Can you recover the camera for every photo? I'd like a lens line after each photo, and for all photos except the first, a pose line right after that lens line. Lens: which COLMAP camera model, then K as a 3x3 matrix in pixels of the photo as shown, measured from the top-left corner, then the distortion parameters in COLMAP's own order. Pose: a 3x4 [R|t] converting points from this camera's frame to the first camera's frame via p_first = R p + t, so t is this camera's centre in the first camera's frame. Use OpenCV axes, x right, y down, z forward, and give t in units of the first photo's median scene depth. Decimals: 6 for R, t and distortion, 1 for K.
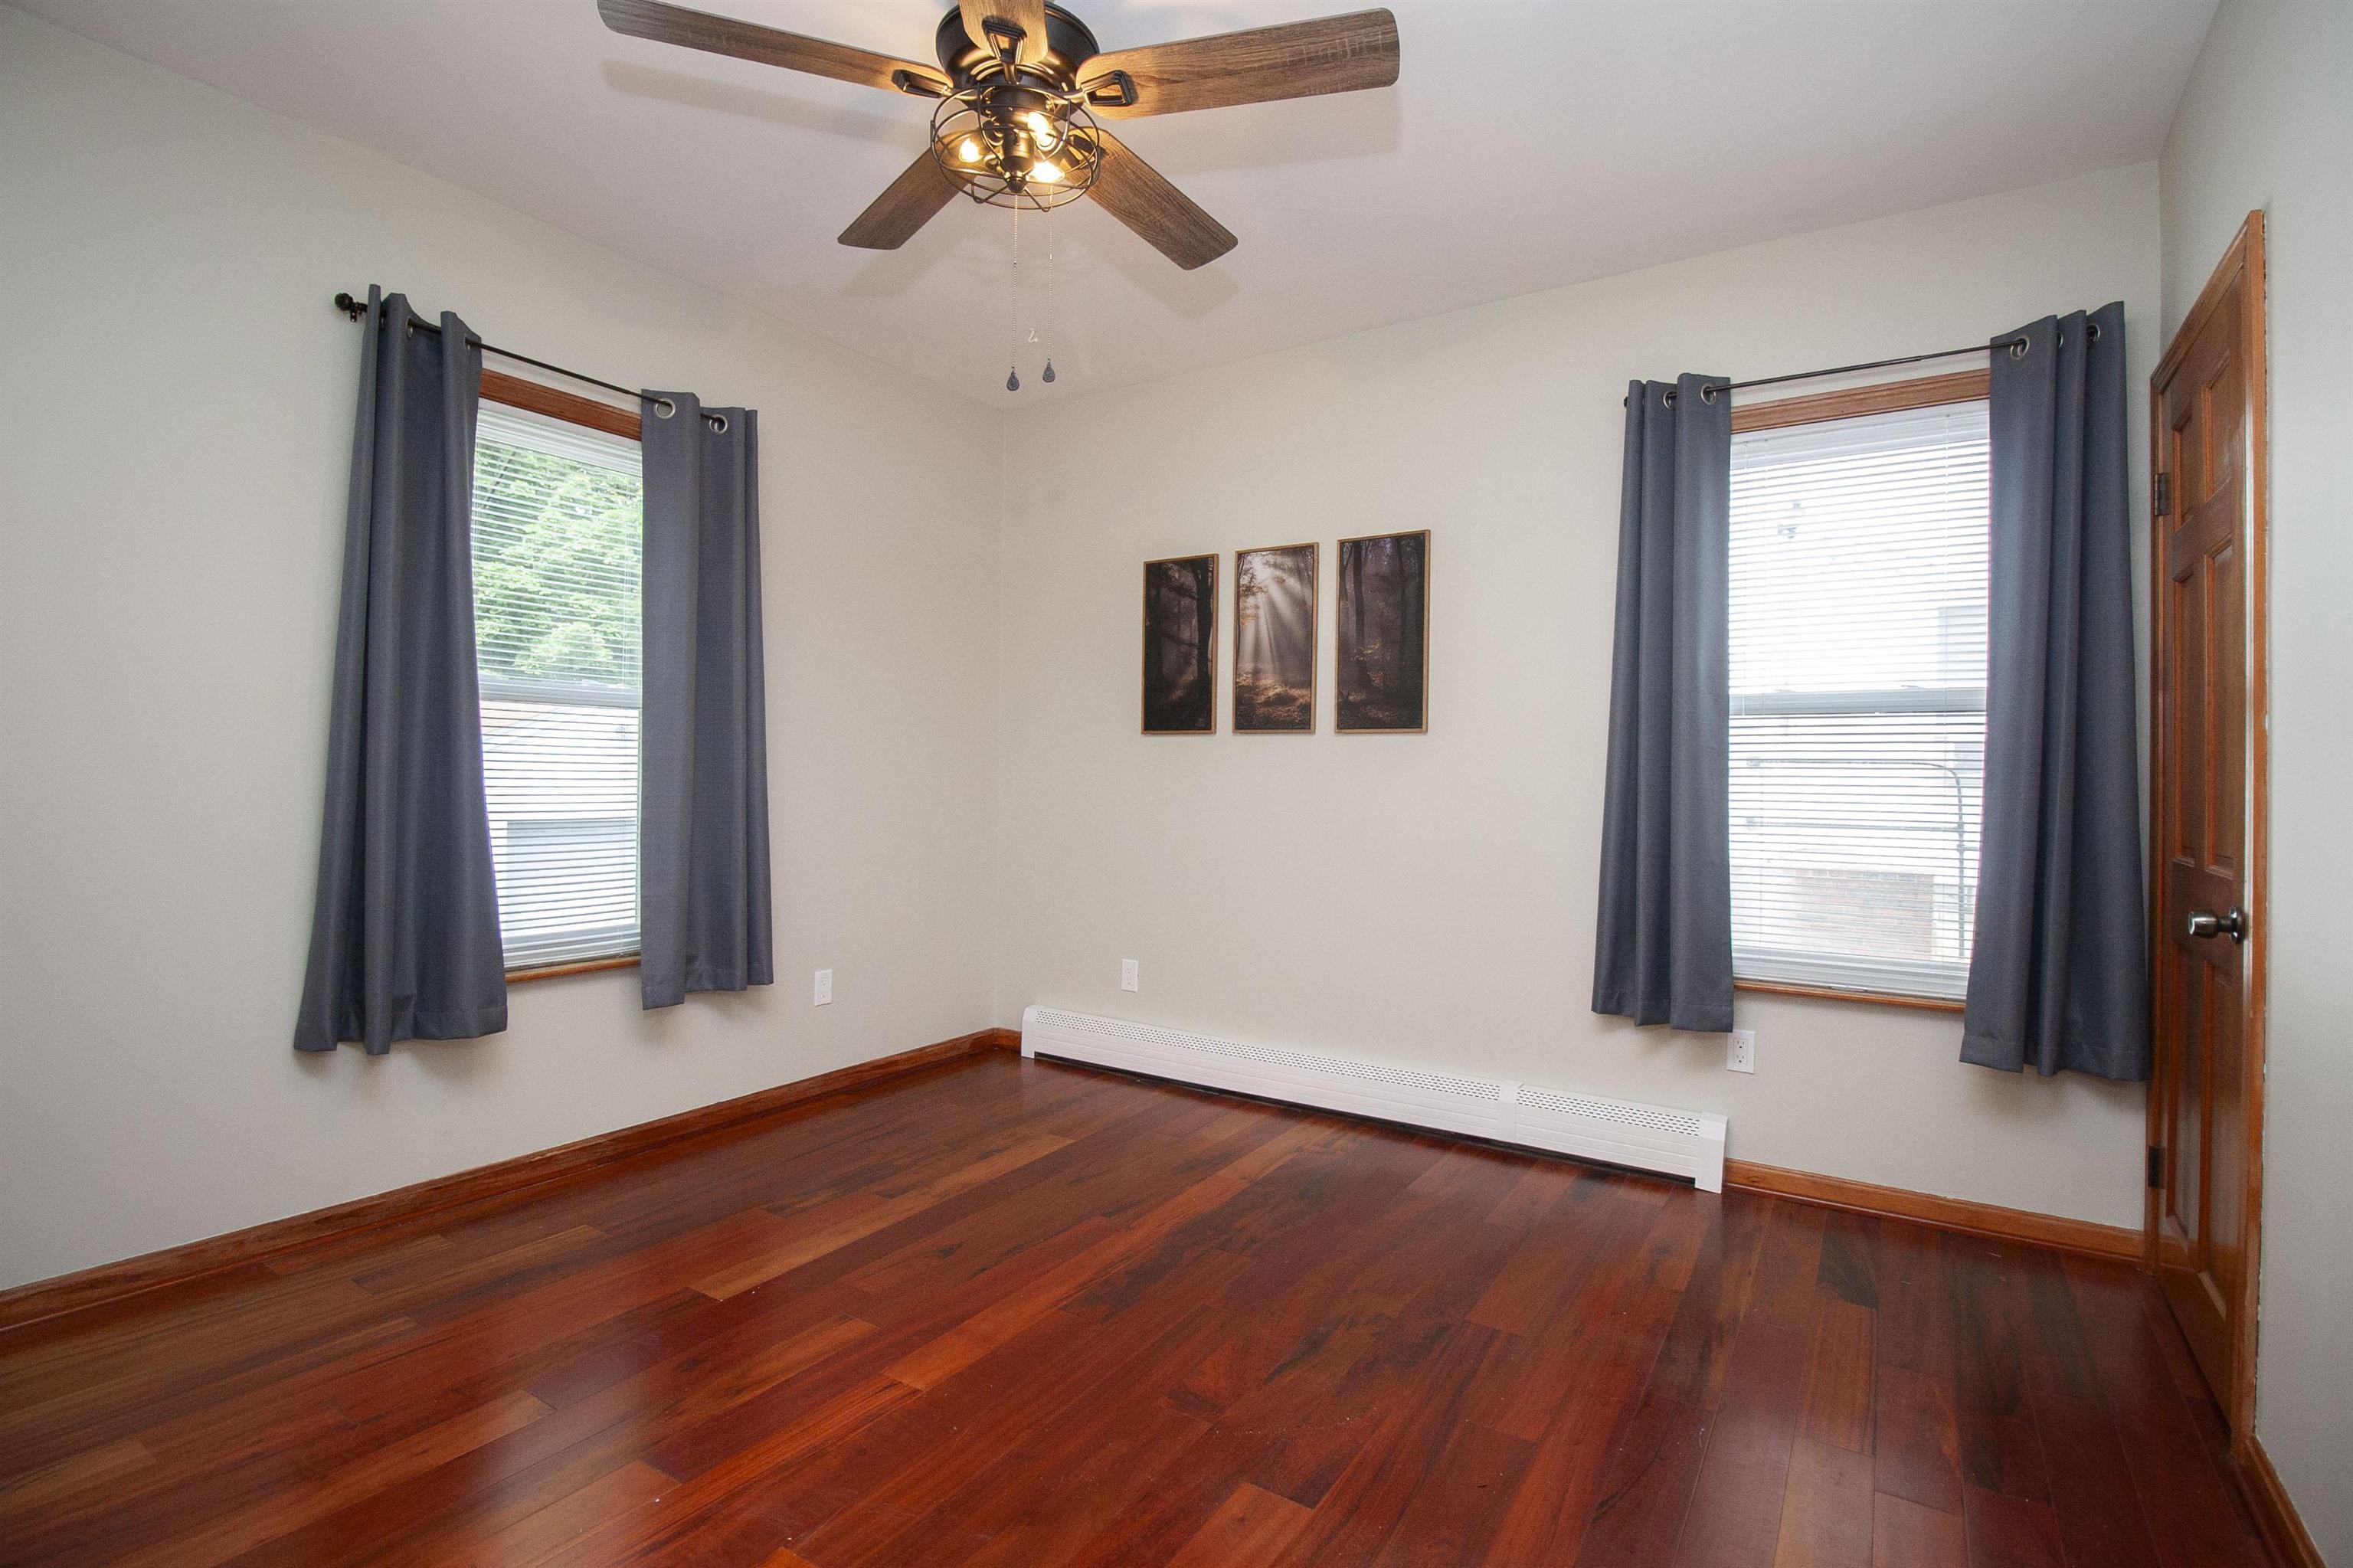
lens RADIAL K [[1115.3, 0, 1189.6], [0, 1115.3, 763.4], [0, 0, 1]] dist [-0.000994, -0.014755]
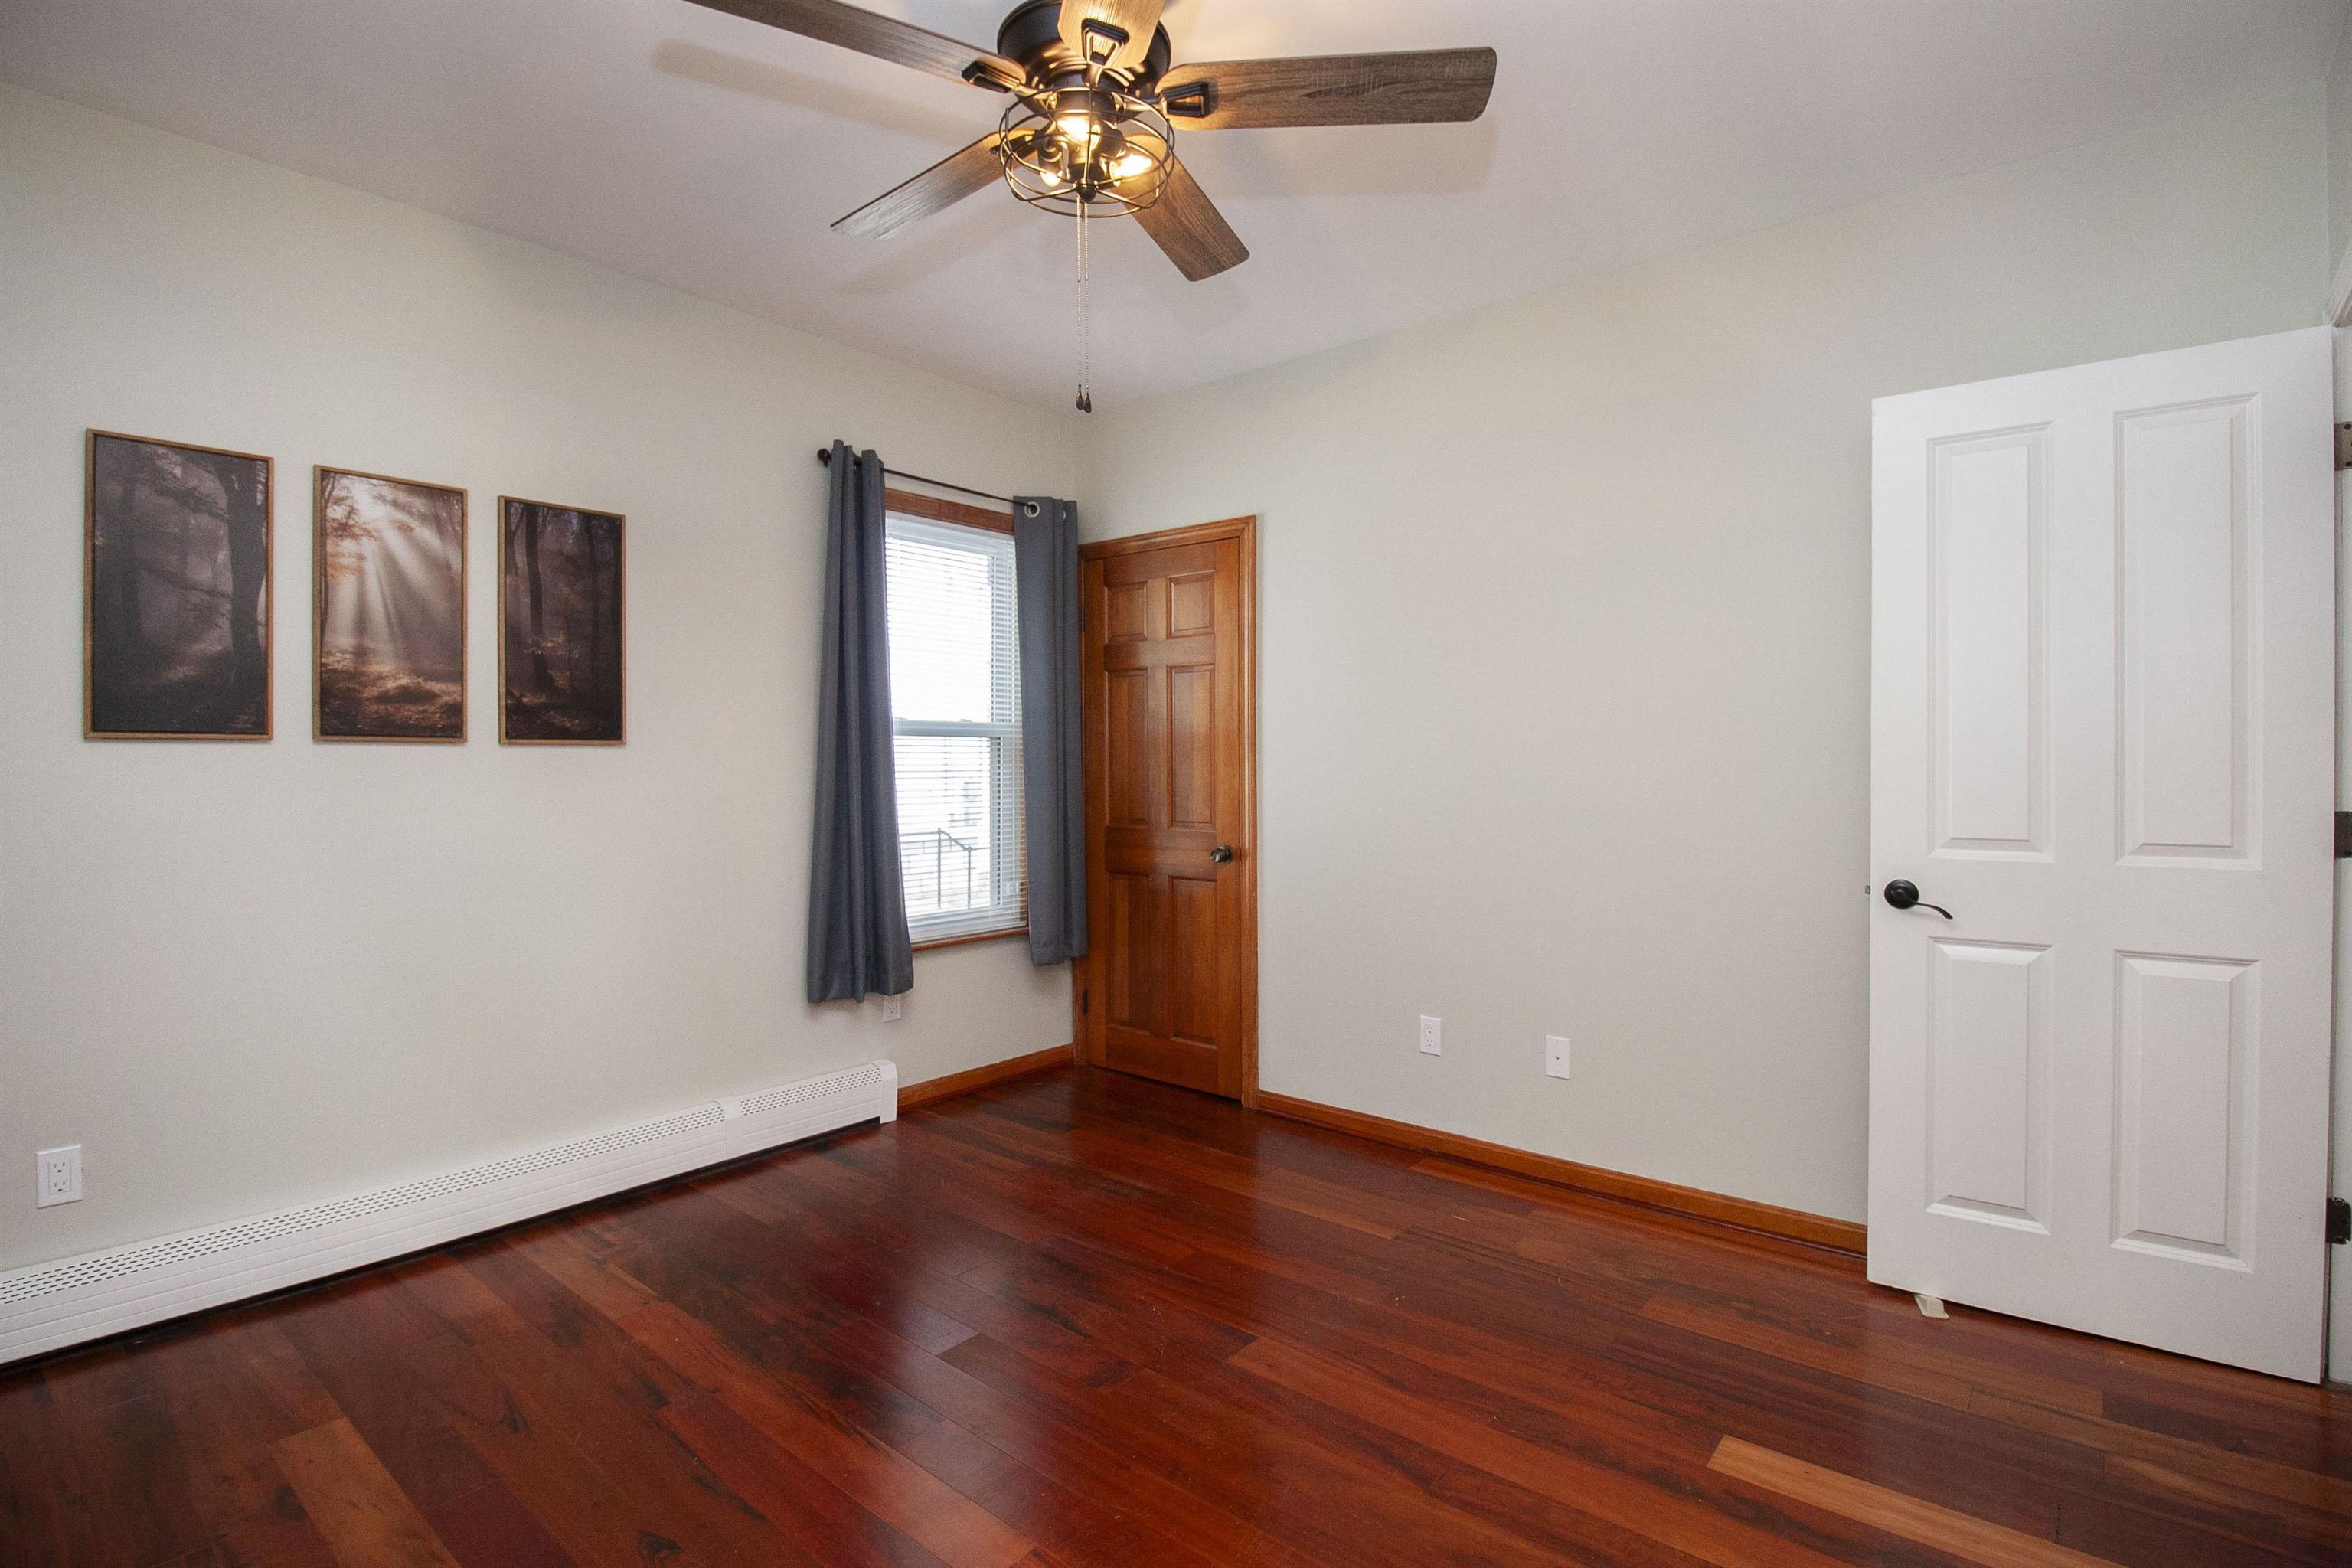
lens RADIAL K [[1114.8, 0, 1189.1], [0, 1114.8, 763.4], [0, 0, 1]] dist [-0.000994, -0.014755]
pose [[0.112169, -0.015024, 0.993576, -0.577782], [-0.008751, 0.999832, 0.016107, -0.029589], [-0.993651, -0.010502, 0.112018, 0.428634]]
